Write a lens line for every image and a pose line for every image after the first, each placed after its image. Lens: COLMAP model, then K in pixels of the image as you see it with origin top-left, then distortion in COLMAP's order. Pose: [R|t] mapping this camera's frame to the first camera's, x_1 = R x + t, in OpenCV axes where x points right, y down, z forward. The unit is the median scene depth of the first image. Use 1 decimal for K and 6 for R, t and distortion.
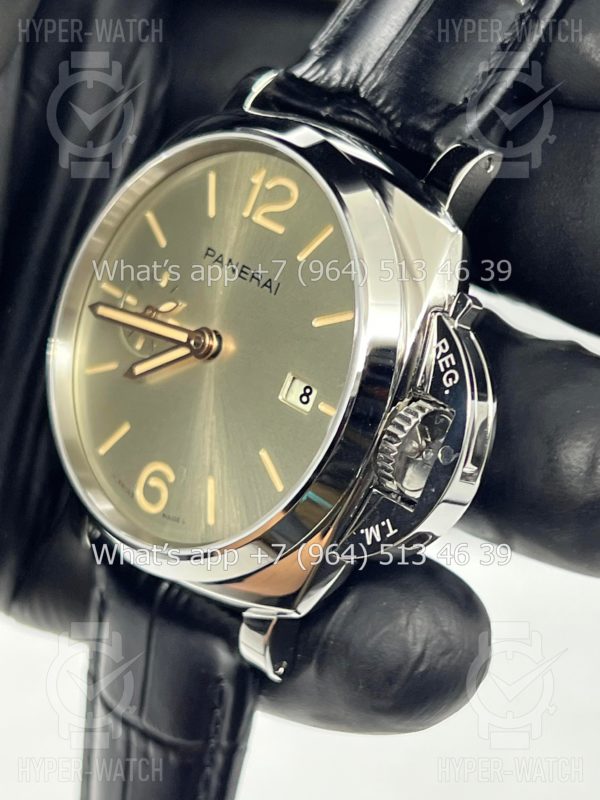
lens RADIAL K [[1869.0, 0, 299.9], [0, 1869.0, 385.8], [0, 0, 1]] dist [0.183552, -0.158392]
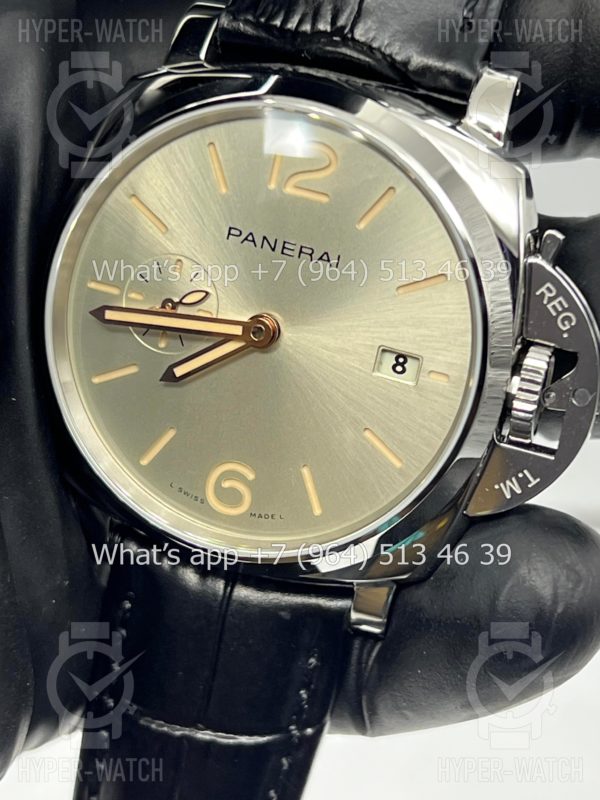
lens RADIAL K [[1869.0, 0, 299.9], [0, 1869.0, 385.8], [0, 0, 1]] dist [0.183552, -0.158392]
pose [[0.884307, -0.264418, 0.384818, -0.417707], [0.187694, 0.955978, 0.225559, -0.212517], [-0.427519, -0.127235, 0.895008, 0.155132]]
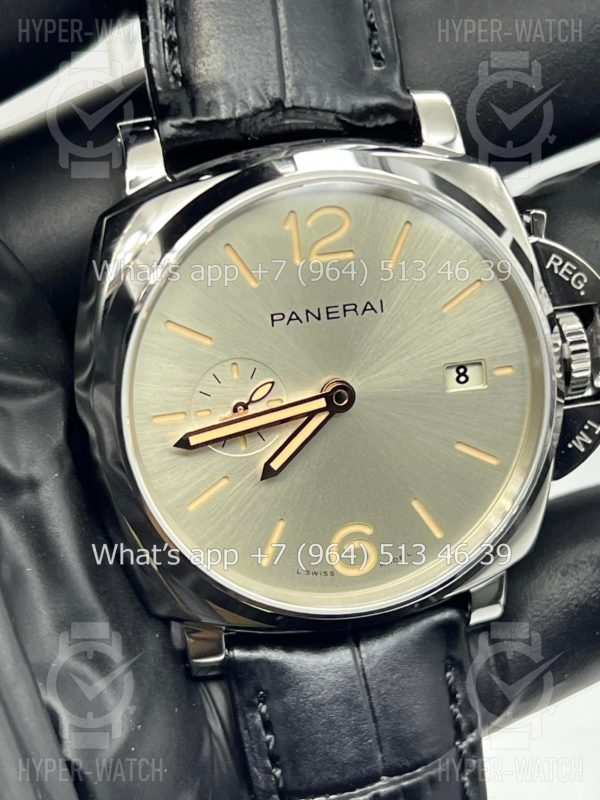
lens RADIAL K [[1869.0, 0, 299.9], [0, 1869.0, 385.8], [0, 0, 1]] dist [0.183552, -0.158392]
pose [[0.471119, -0.538335, 0.698743, -0.764993], [0.423528, 0.832931, 0.356160, -0.396410], [-0.773738, 0.128143, 0.620410, 0.428480]]
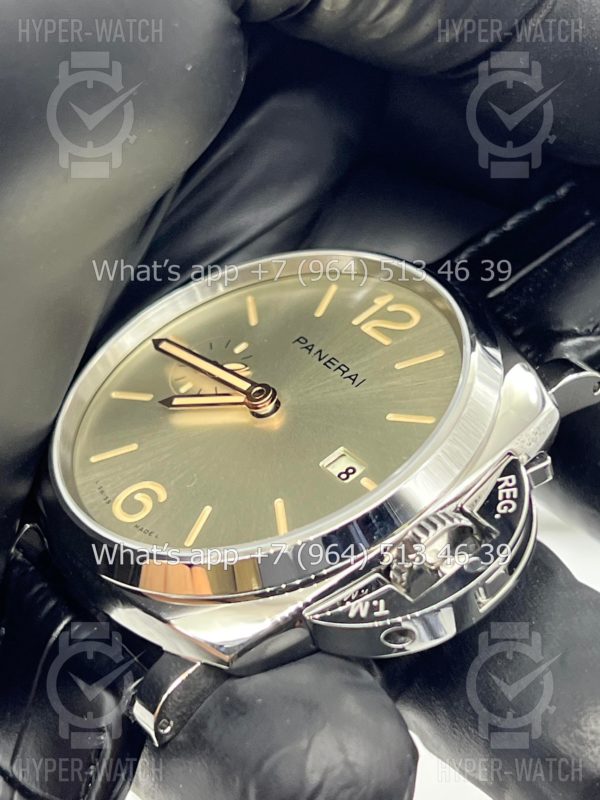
lens RADIAL K [[1869.0, 0, 299.9], [0, 1869.0, 385.8], [0, 0, 1]] dist [0.183552, -0.158392]
pose [[0.855241, 0.517107, 0.034122, -0.074156], [-0.454872, 0.780597, -0.428671, 0.396110], [-0.248304, 0.351096, 0.902816, 0.115049]]
